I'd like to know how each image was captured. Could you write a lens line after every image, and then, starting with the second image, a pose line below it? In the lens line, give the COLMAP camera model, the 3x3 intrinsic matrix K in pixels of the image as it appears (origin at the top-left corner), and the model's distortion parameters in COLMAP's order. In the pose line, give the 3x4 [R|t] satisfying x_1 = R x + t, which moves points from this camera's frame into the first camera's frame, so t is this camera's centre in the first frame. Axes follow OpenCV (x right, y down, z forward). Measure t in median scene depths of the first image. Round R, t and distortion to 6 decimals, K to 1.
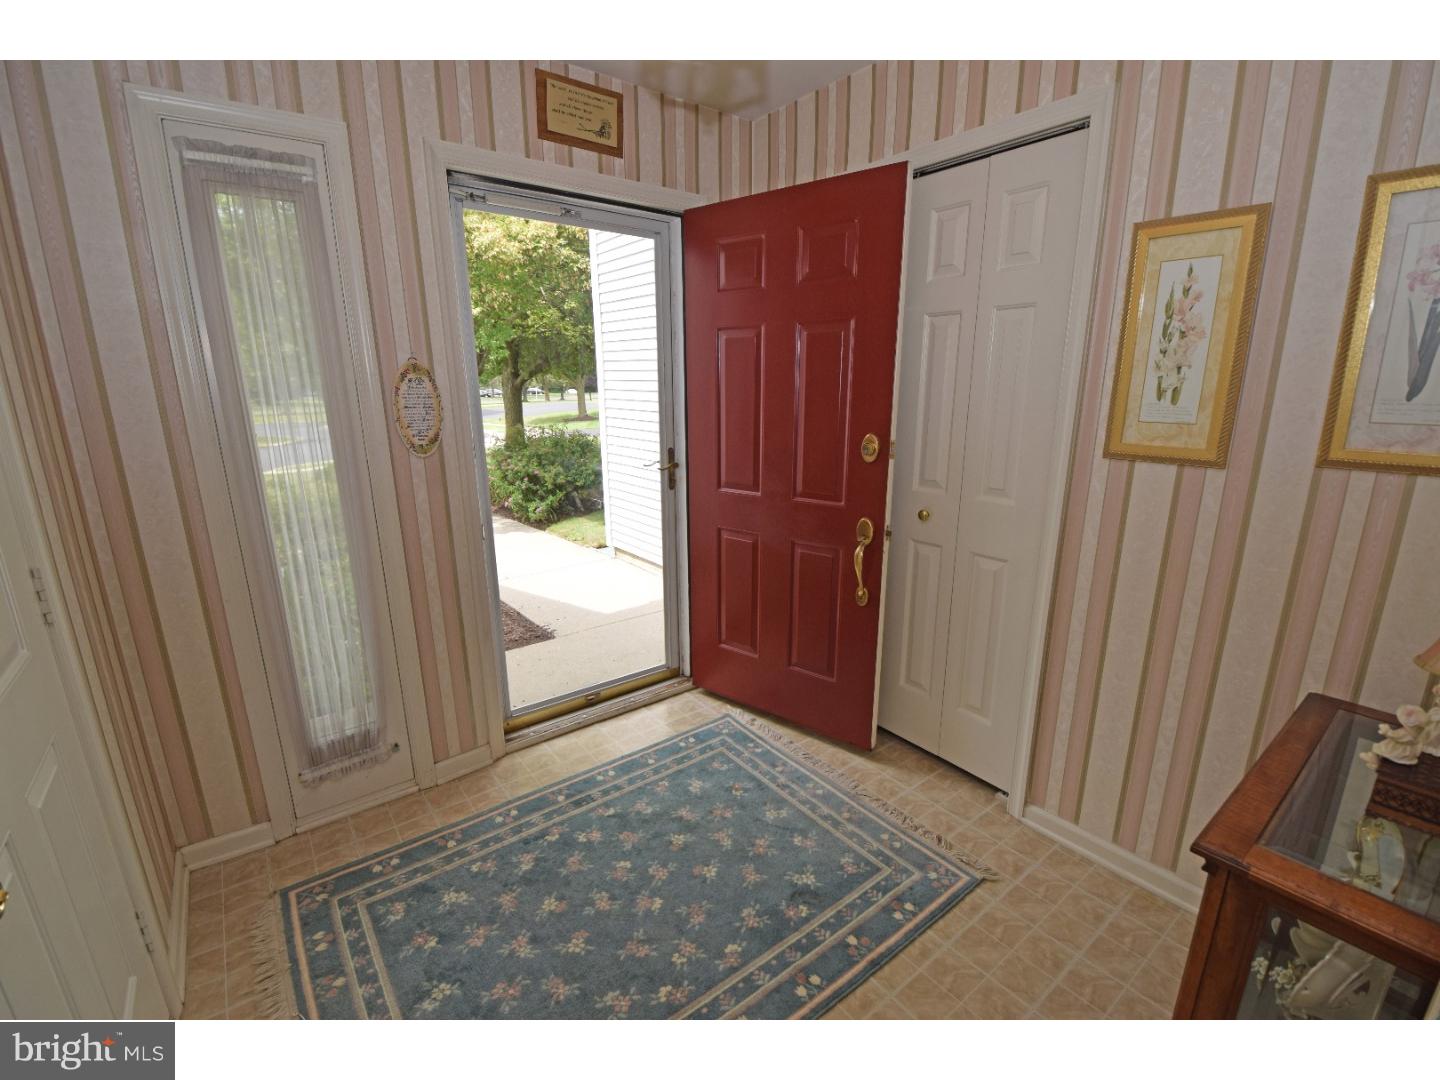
lens RADIAL K [[643.5, 0, 723.5], [0, 643.5, 536.3], [0, 0, 1]] dist [-0.001030, -0.000191]
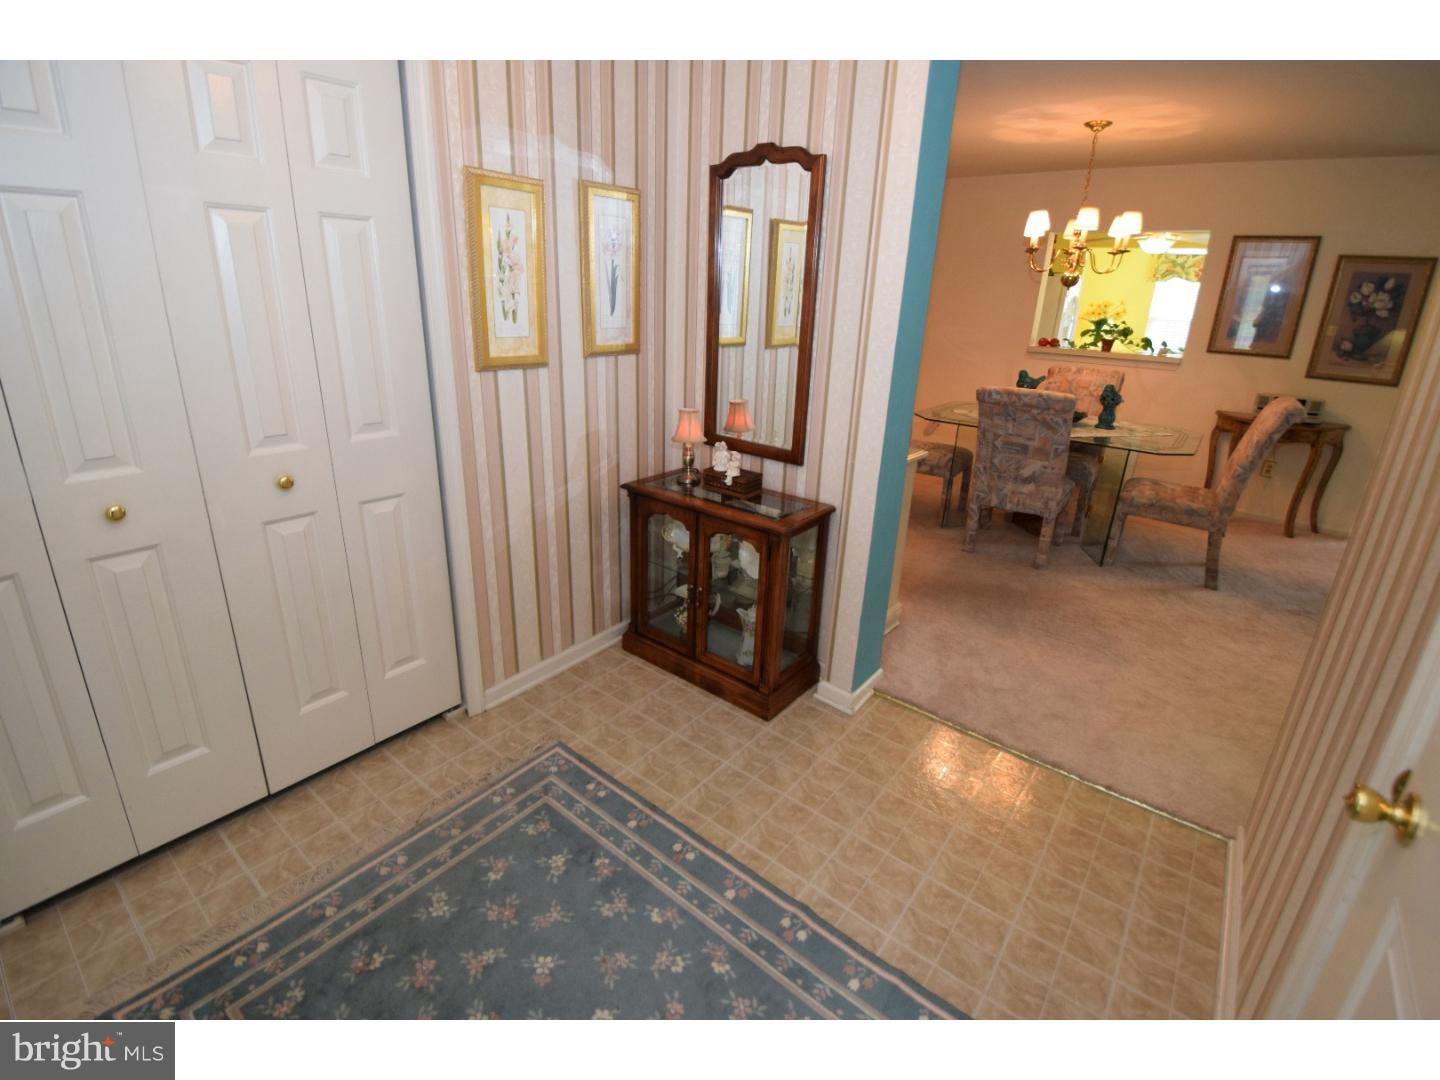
lens RADIAL K [[653.1, 0, 748.2], [0, 653.1, 498.6], [0, 0, 1]] dist [-0.000053, -0.000206]
pose [[-0.263174, -0.299615, 0.917044, -0.733968], [0.190327, 0.915747, 0.353811, -0.254394], [-0.945788, 0.267652, -0.183976, 0.882695]]
